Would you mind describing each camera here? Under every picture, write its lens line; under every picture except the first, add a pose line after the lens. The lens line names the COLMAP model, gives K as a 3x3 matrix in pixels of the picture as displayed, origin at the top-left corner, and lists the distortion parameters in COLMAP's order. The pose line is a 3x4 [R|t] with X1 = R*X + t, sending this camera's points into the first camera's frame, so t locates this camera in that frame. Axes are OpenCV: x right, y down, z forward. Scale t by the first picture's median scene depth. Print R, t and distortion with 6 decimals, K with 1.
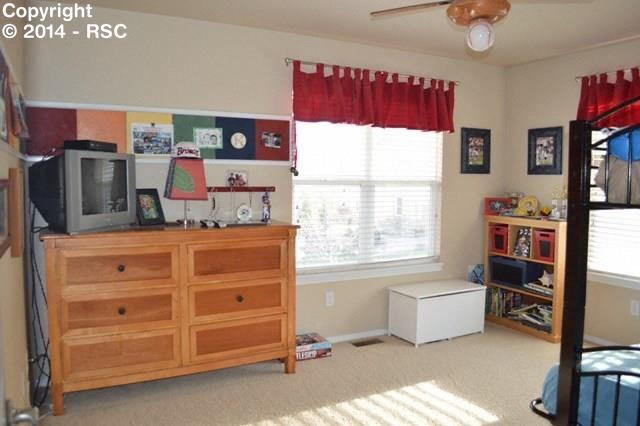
lens RADIAL K [[524.2, 0, 320.0], [0, 524.2, 213.0], [0, 0, 1]] dist [-0.007598, -0.001620]
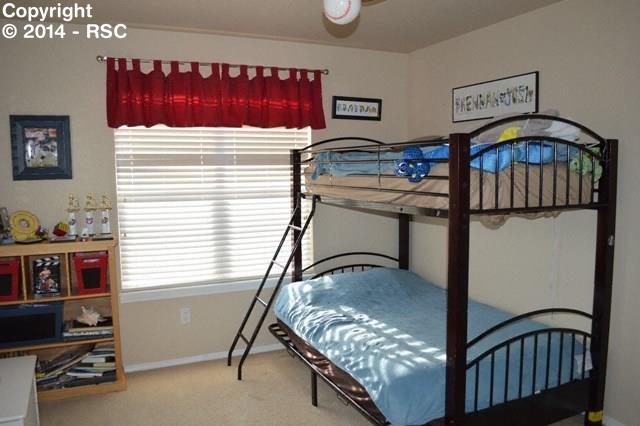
lens RADIAL K [[524.2, 0, 320.0], [0, 524.2, 213.0], [0, 0, 1]] dist [-0.007598, -0.001620]
pose [[0.110973, -0.097197, 0.989059, -0.259505], [0.088105, 0.992250, 0.087625, -0.058377], [-0.989910, 0.077417, 0.118677, 0.545634]]
